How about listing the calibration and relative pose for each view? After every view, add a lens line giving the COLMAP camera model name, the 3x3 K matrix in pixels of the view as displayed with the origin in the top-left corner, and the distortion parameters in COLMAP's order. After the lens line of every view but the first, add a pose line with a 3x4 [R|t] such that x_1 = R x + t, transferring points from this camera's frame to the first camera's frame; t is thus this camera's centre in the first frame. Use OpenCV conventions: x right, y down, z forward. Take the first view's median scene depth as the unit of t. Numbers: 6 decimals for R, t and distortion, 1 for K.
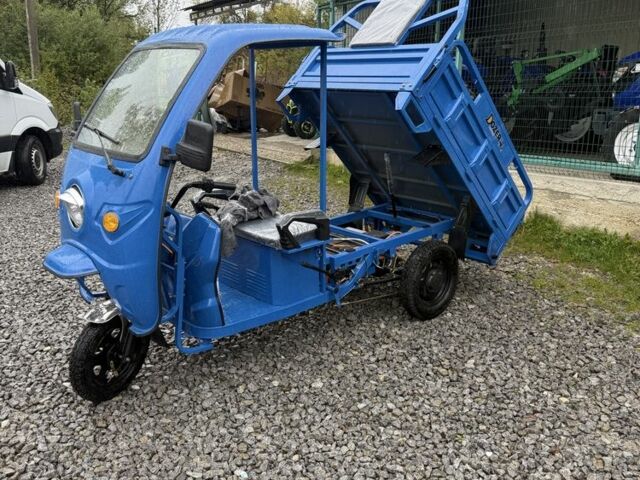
lens RADIAL K [[584.6, 0, 317.4], [0, 584.6, 239.9], [0, 0, 1]] dist [0.149312, -0.297602]
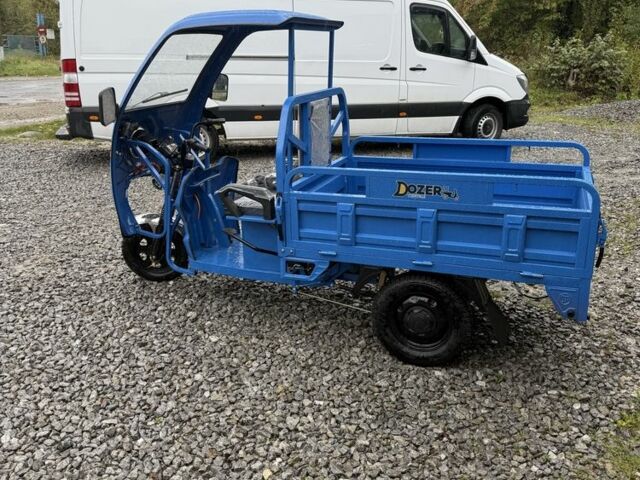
lens RADIAL K [[584.6, 0, 317.4], [0, 584.6, 239.9], [0, 0, 1]] dist [0.149312, -0.297602]
pose [[0.471867, 0.293630, -0.831338, 0.772586], [-0.251653, 0.948543, 0.192189, -0.156514], [0.844992, 0.118521, 0.521479, 0.448358]]
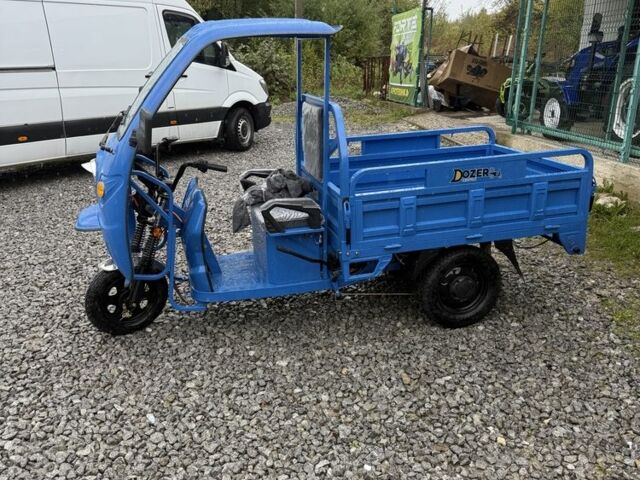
lens RADIAL K [[584.6, 0, 317.4], [0, 584.6, 239.9], [0, 0, 1]] dist [0.149312, -0.297602]
pose [[0.896390, 0.140343, -0.420463, 0.375958], [-0.122323, 0.990042, 0.069677, -0.043879], [0.426055, -0.011025, 0.904630, 0.057483]]
